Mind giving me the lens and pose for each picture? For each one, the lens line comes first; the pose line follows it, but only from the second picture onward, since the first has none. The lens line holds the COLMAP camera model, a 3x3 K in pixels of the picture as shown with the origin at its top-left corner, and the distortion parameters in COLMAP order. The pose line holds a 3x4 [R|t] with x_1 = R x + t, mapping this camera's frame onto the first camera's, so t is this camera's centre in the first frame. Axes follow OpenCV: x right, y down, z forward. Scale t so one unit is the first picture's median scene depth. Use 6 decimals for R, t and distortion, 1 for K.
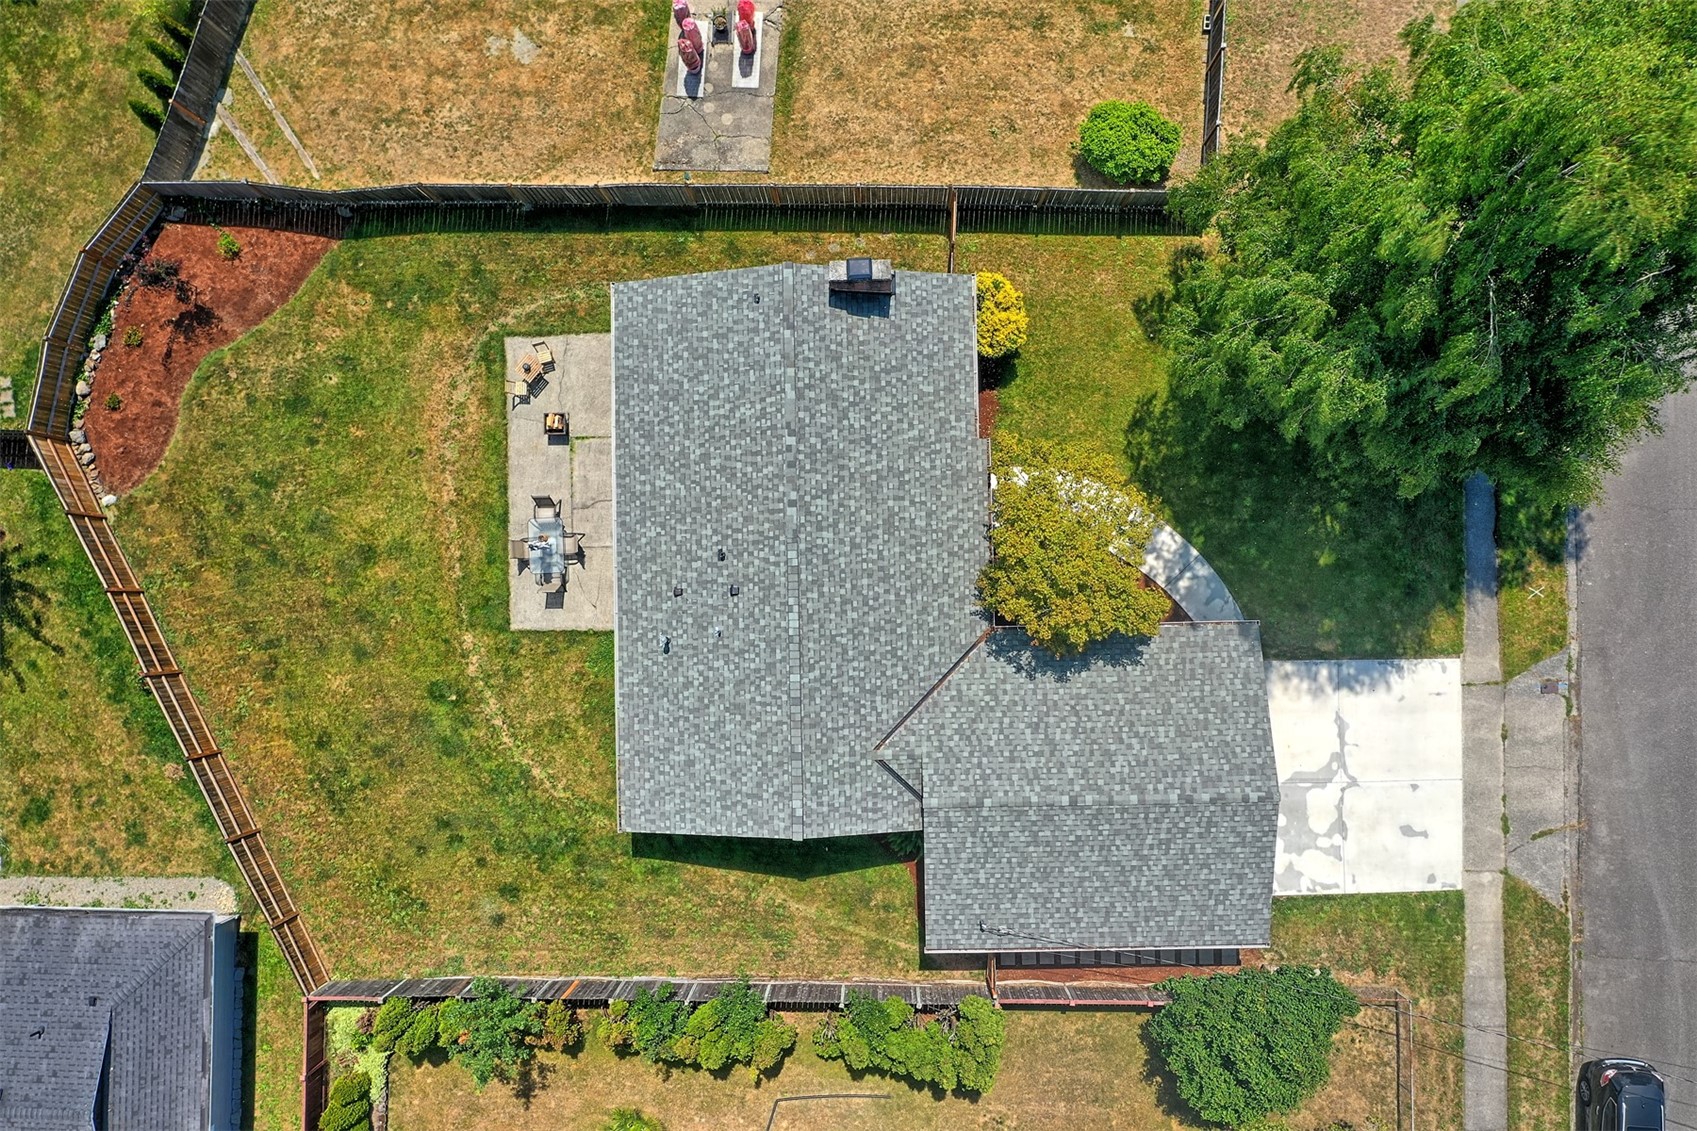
lens RADIAL K [[1365.2, 0, 848.5], [0, 1365.2, 565.5], [0, 0, 1]] dist [-0.004690, 0.000629]
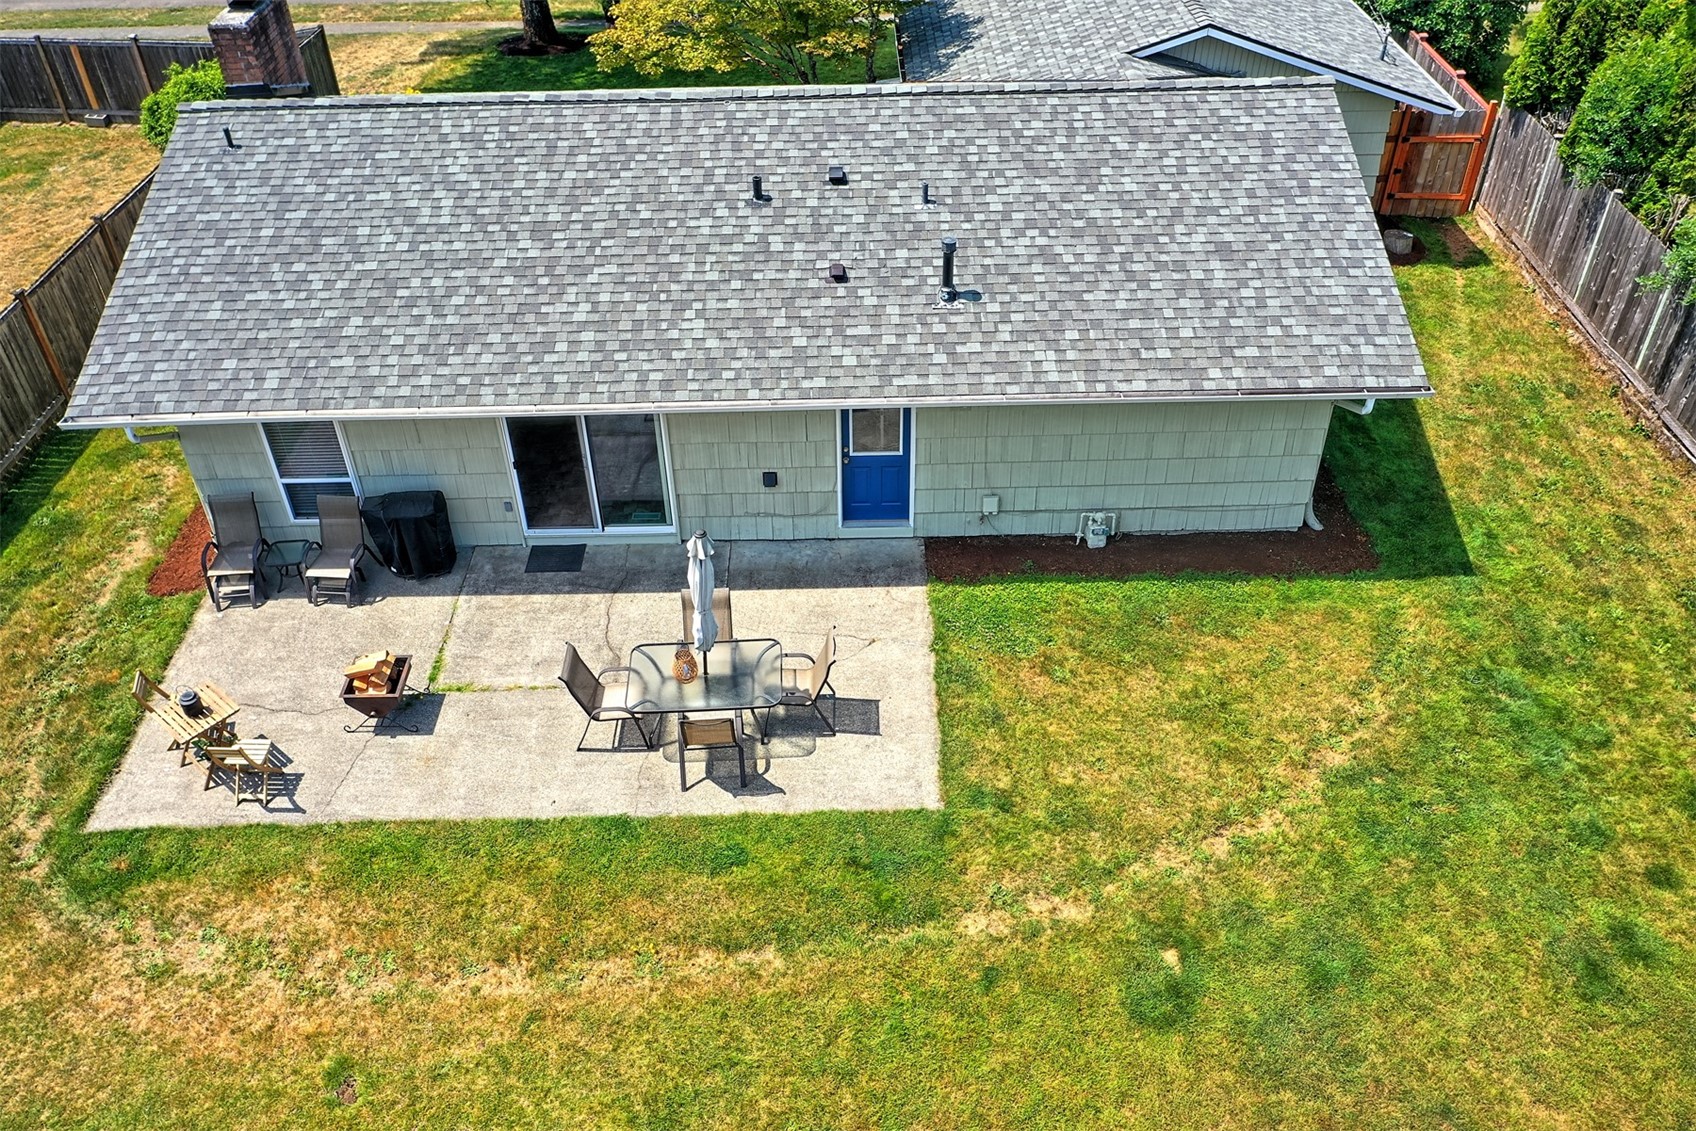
lens RADIAL K [[1364.3, 0, 848.0], [0, 1364.3, 565.5], [0, 0, 1]] dist [-0.004690, 0.000629]
pose [[0.010537, -0.596992, 0.802178, -0.487191], [0.999865, 0.016414, -0.000918, 0.022807], [-0.012619, 0.802079, 0.597085, 0.749316]]
